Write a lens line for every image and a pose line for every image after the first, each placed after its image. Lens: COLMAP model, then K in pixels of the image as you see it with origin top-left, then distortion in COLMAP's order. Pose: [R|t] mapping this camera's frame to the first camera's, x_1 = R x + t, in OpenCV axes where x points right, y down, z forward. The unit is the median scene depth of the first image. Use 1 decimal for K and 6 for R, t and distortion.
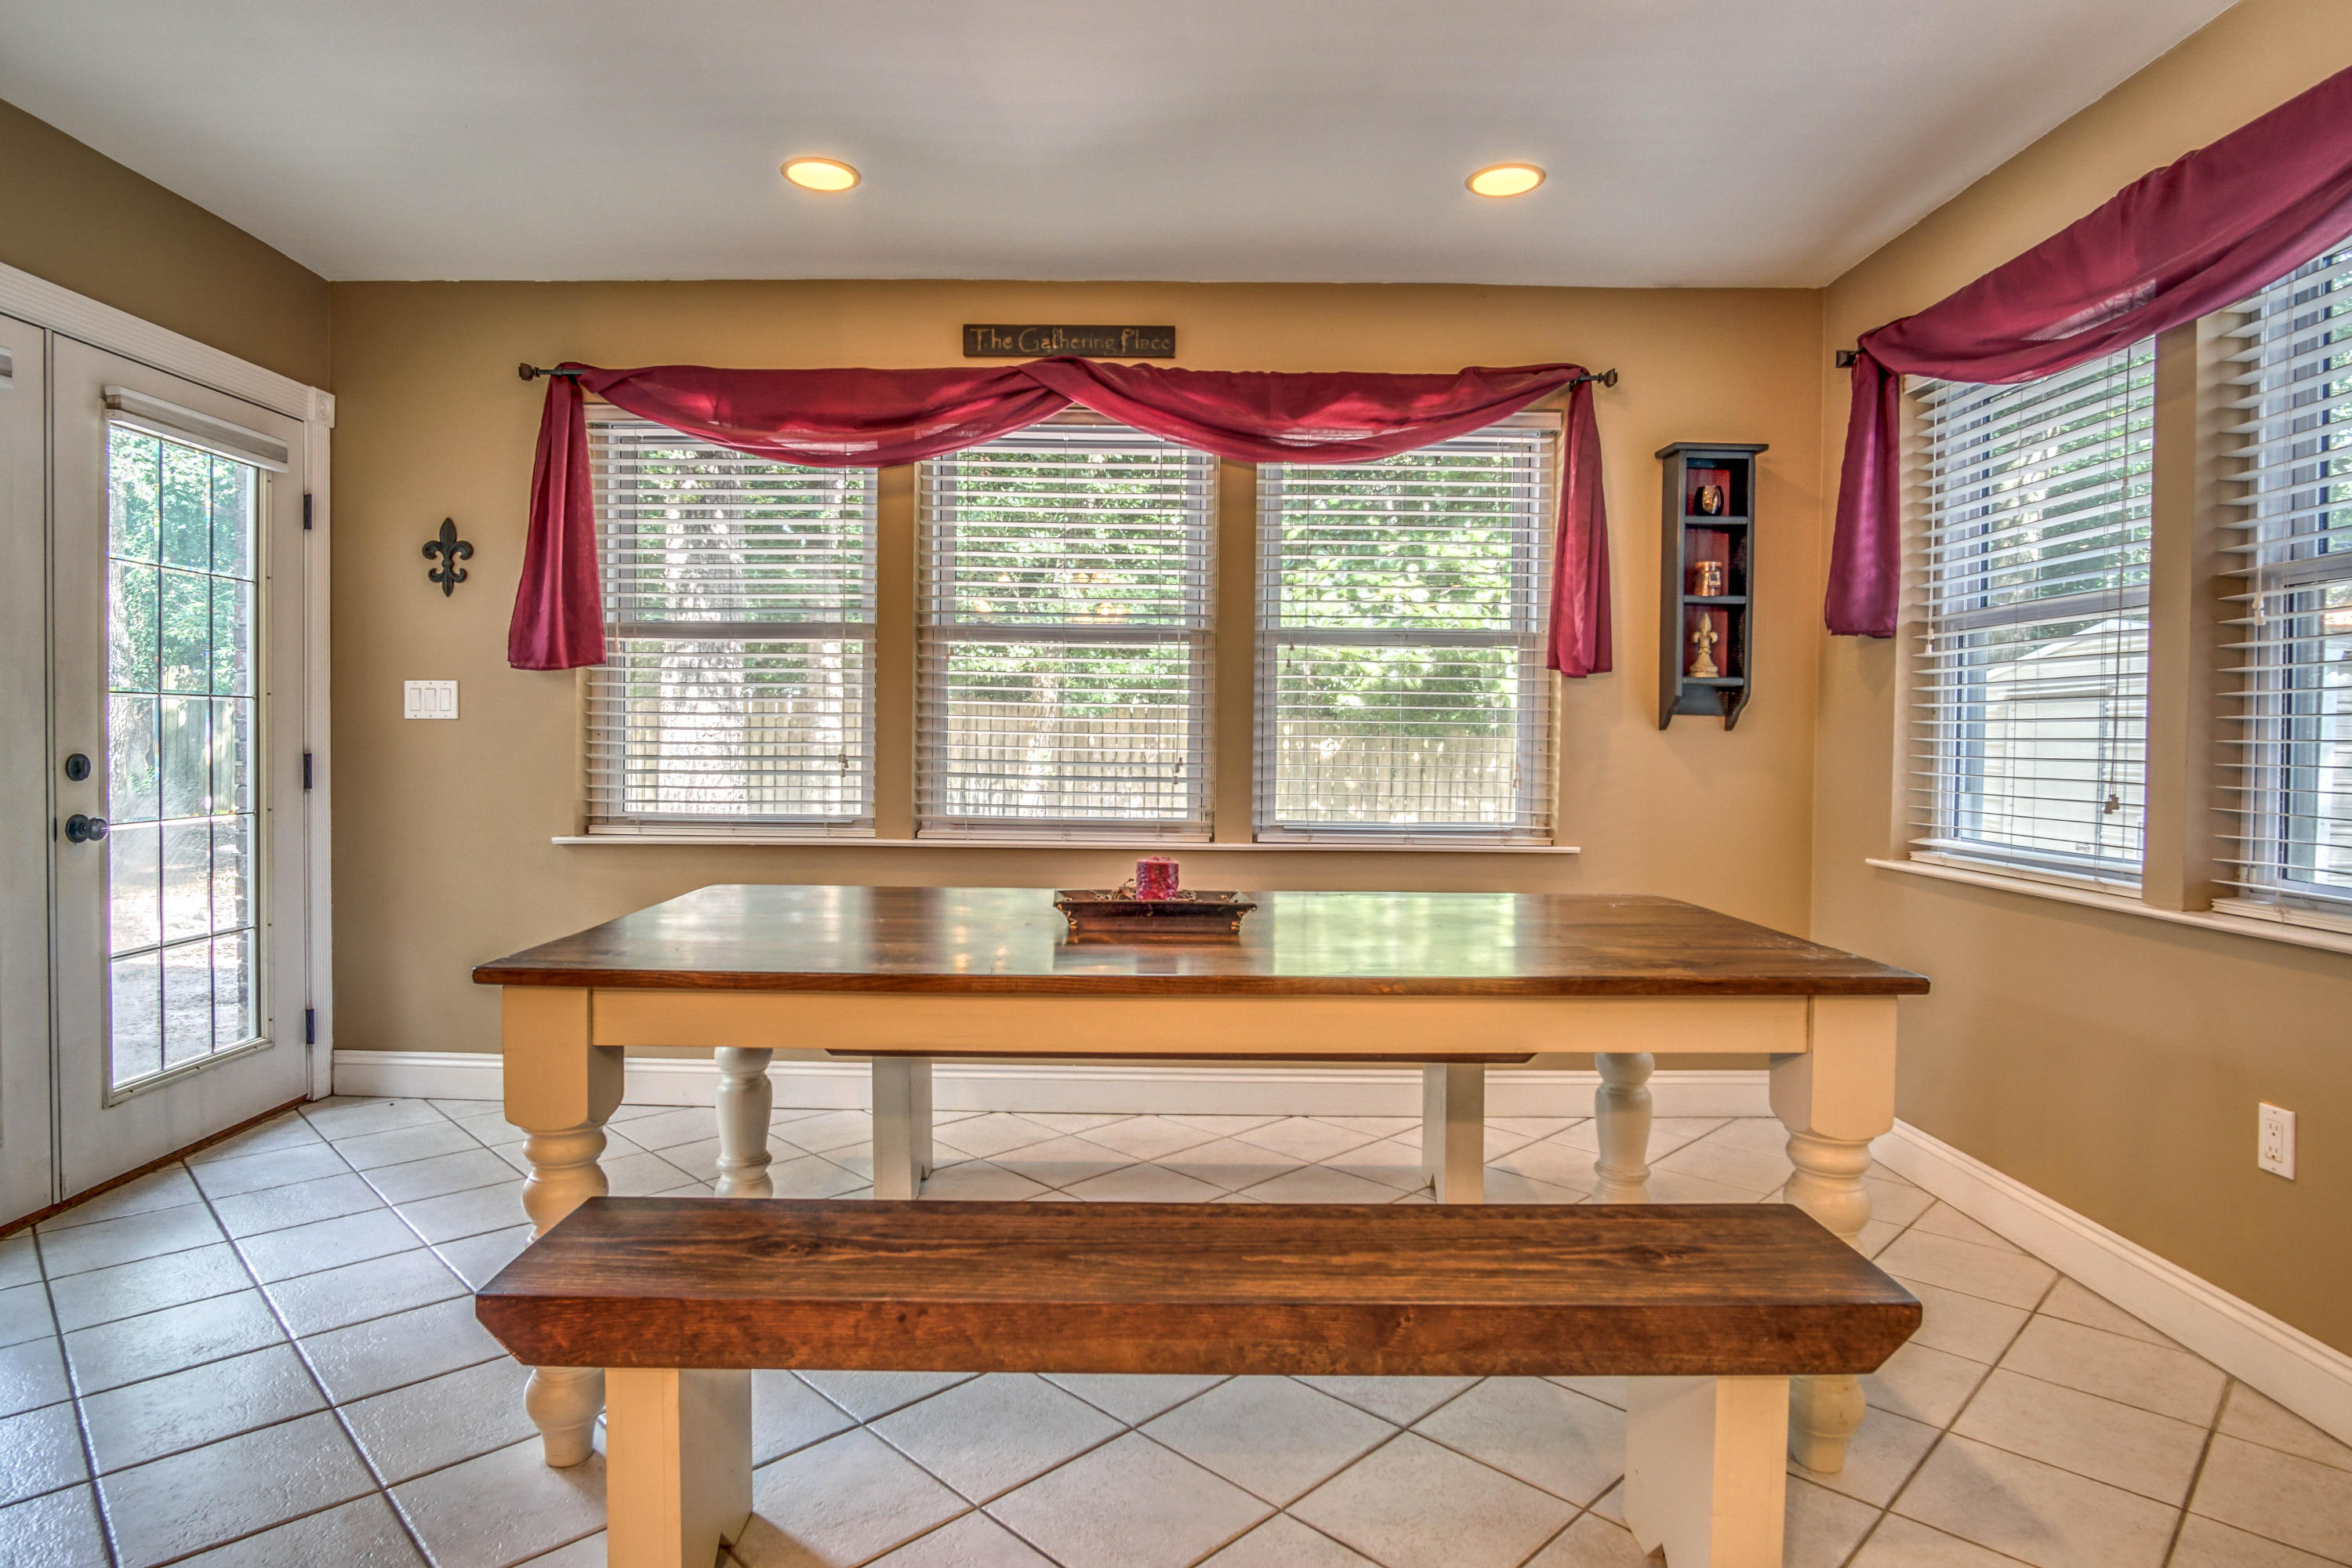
lens RADIAL K [[1276.3, 0, 1176.0], [0, 1276.3, 784.0], [0, 0, 1]] dist [-0.020999, 0.000794]
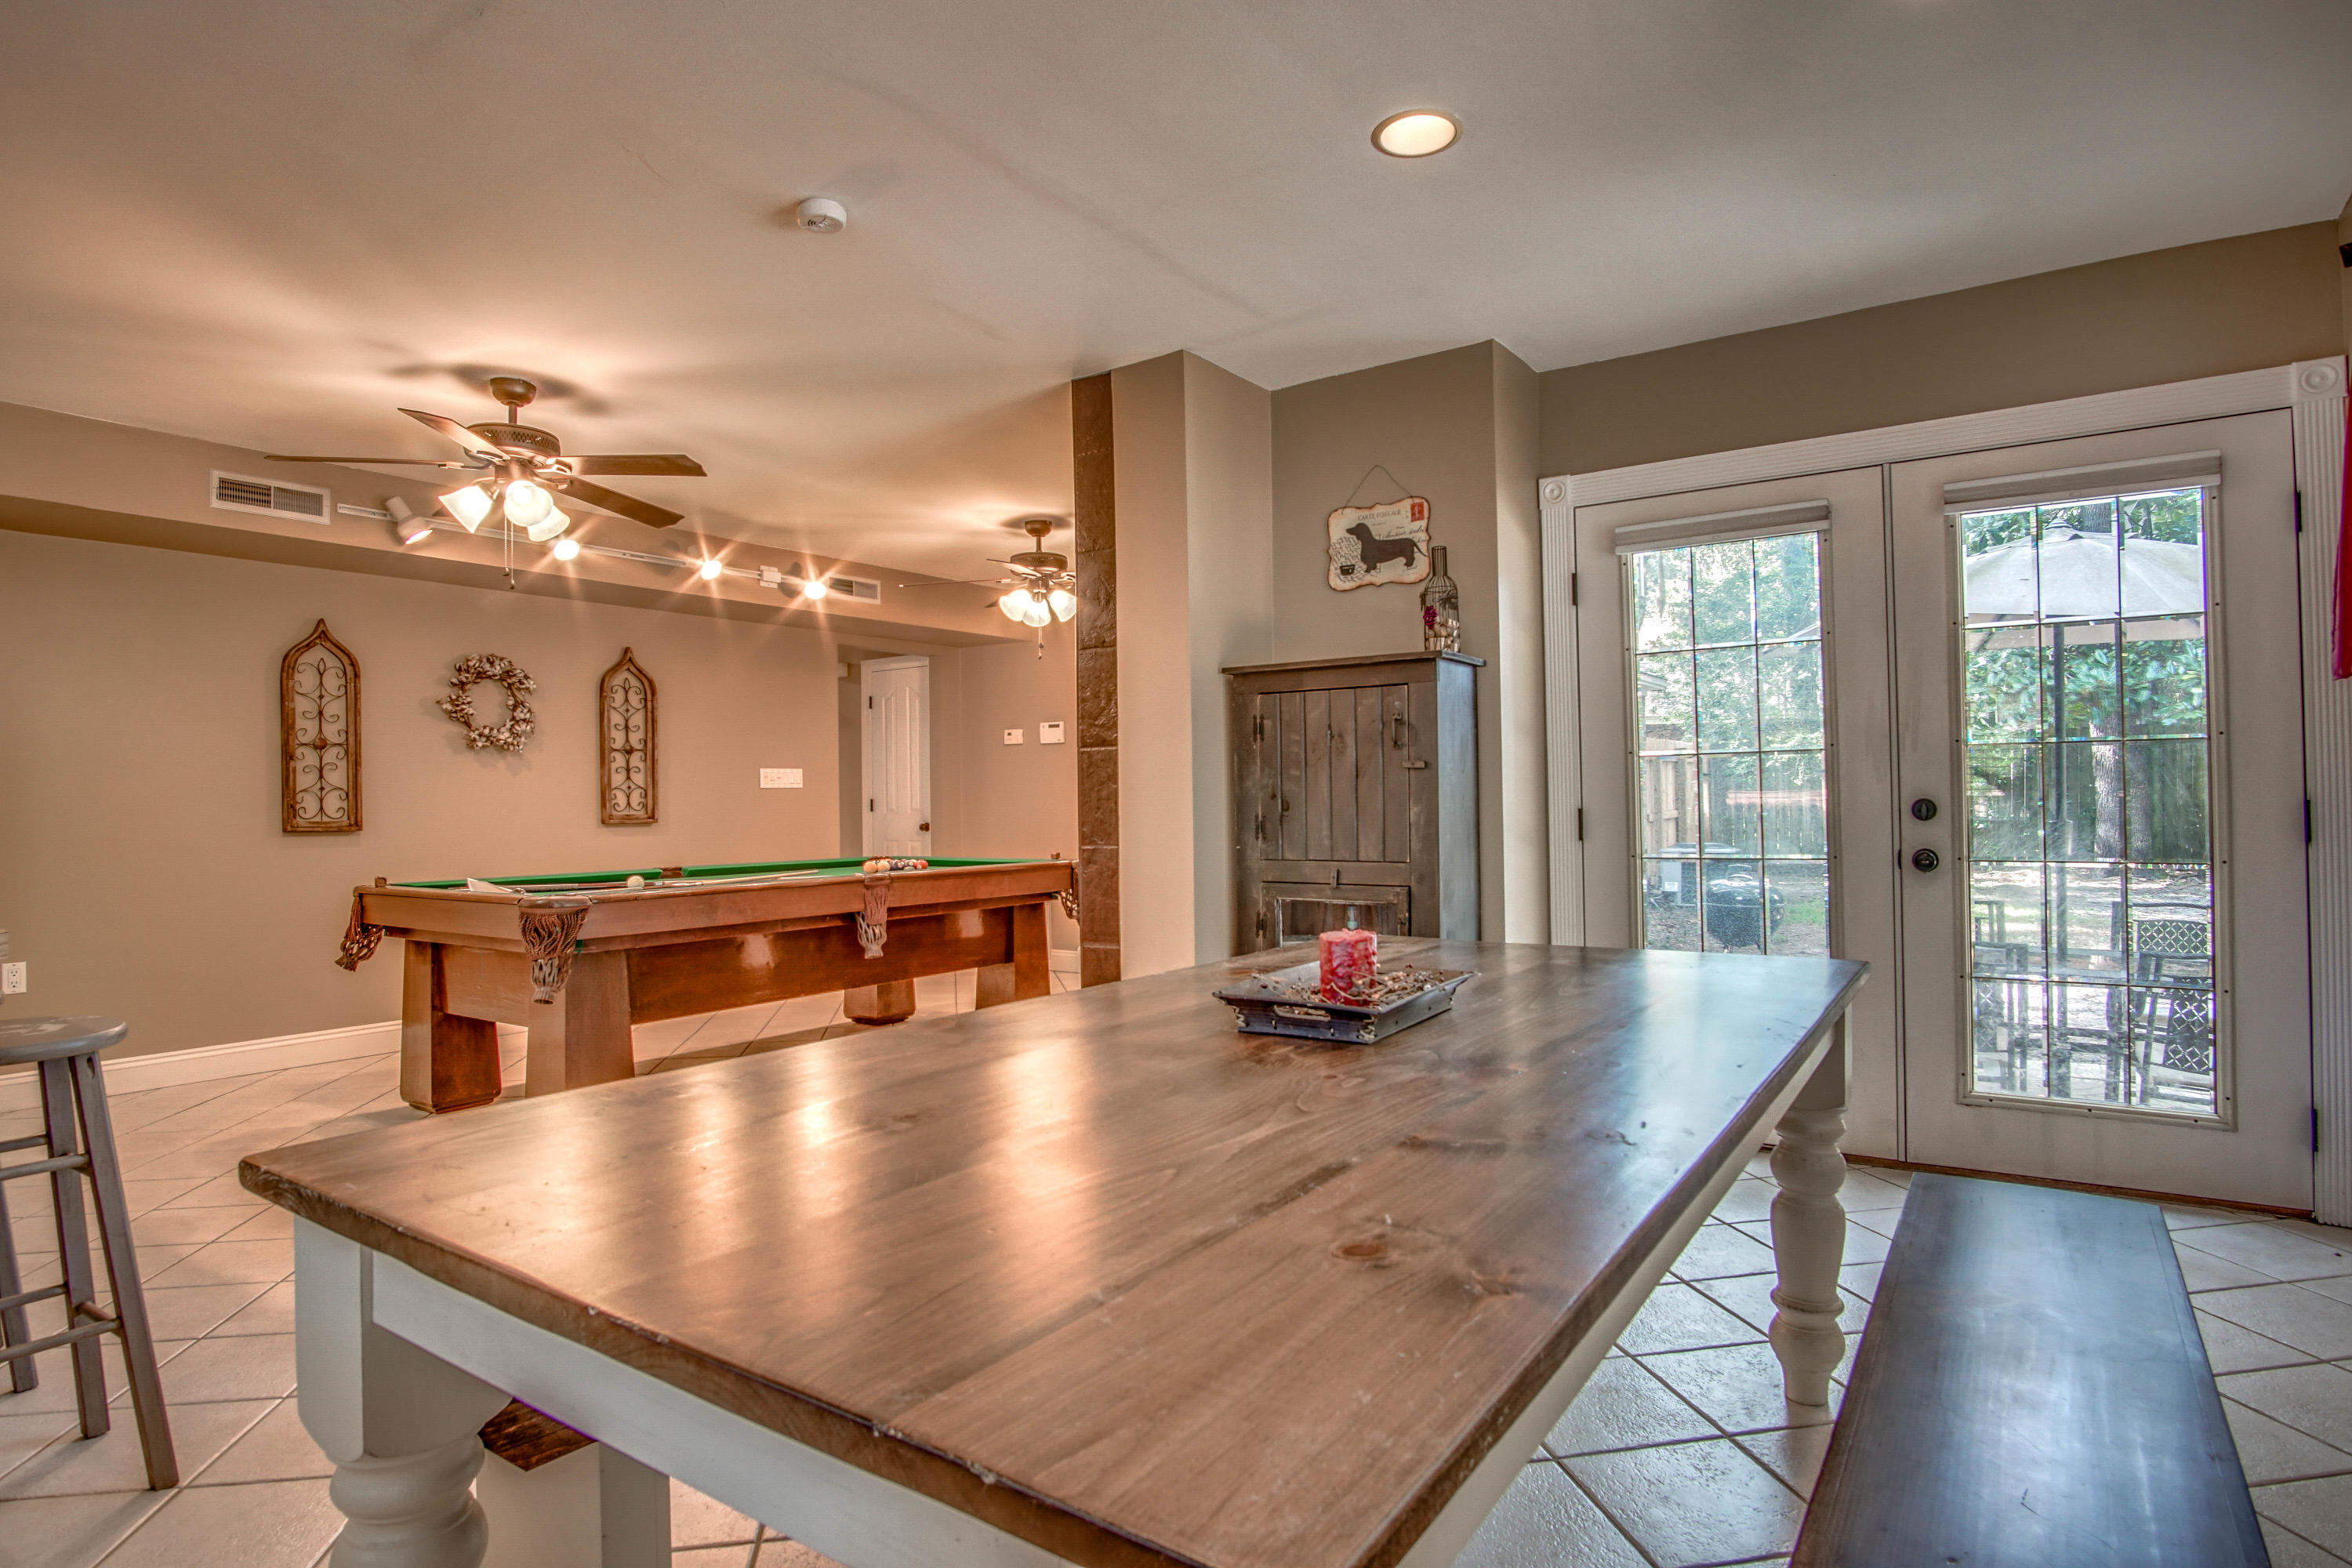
lens RADIAL K [[1276.3, 0, 1176.0], [0, 1276.3, 784.0], [0, 0, 1]] dist [-0.020999, 0.000794]
pose [[-0.571466, -0.012108, -0.820536, 0.525044], [-0.021550, 0.999768, 0.000256, -0.022436], [0.820343, 0.017829, -0.571594, 1.085168]]
